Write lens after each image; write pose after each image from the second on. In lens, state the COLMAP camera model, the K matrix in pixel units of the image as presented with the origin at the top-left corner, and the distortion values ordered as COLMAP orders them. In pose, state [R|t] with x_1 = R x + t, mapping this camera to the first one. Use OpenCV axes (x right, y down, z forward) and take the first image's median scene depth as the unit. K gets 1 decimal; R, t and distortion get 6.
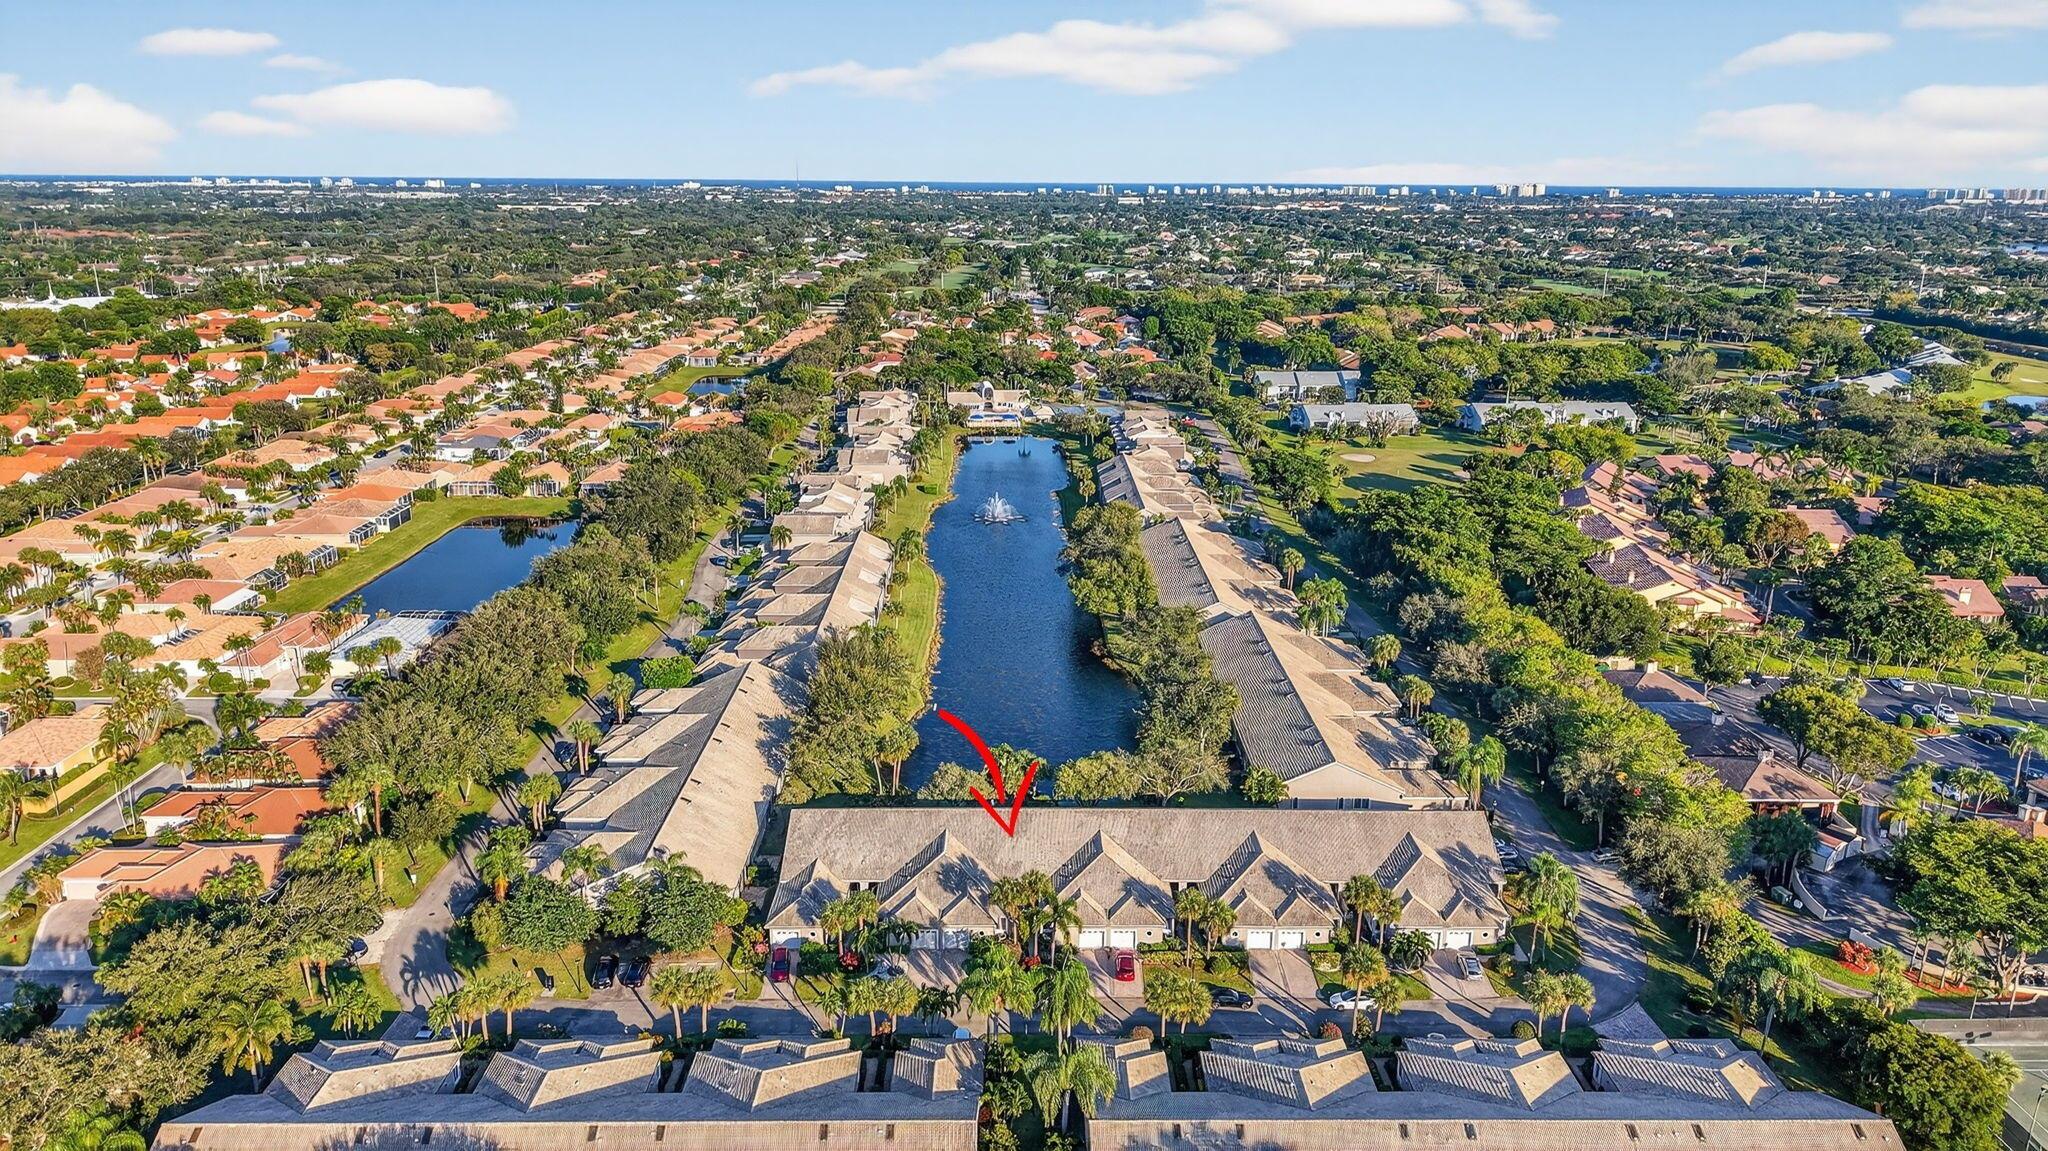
lens RADIAL K [[1369.0, 0, 1024.0], [0, 1369.0, 575.5], [0, 0, 1]] dist [0.035843, -0.047485]
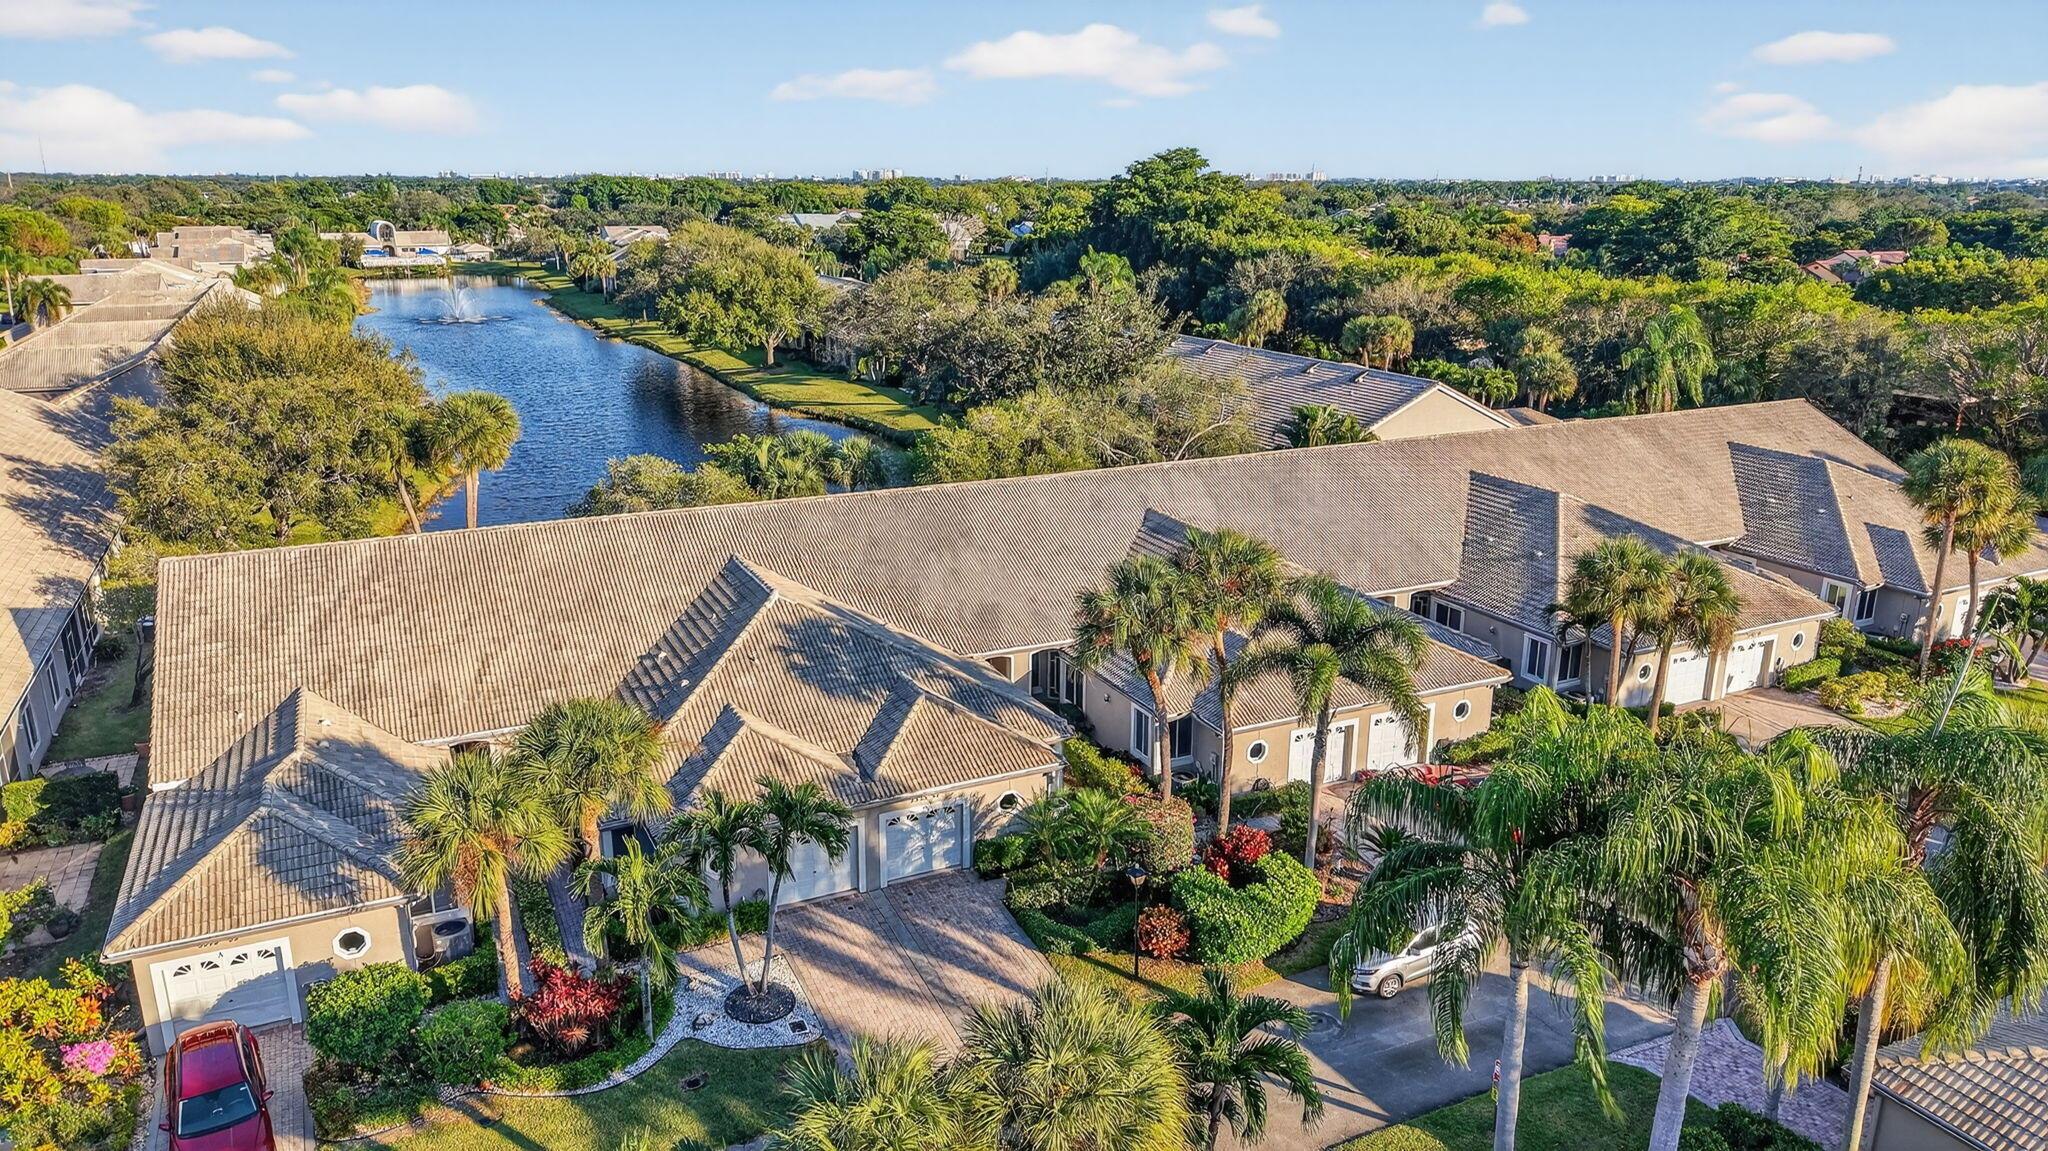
lens RADIAL K [[1369.0, 0, 1024.0], [0, 1369.0, 575.5], [0, 0, 1]] dist [0.035843, -0.047485]
pose [[0.903118, -0.124896, 0.410827, -0.138548], [0.125010, 0.991796, 0.026709, 0.207001], [-0.410793, 0.027237, 0.911322, 0.736815]]
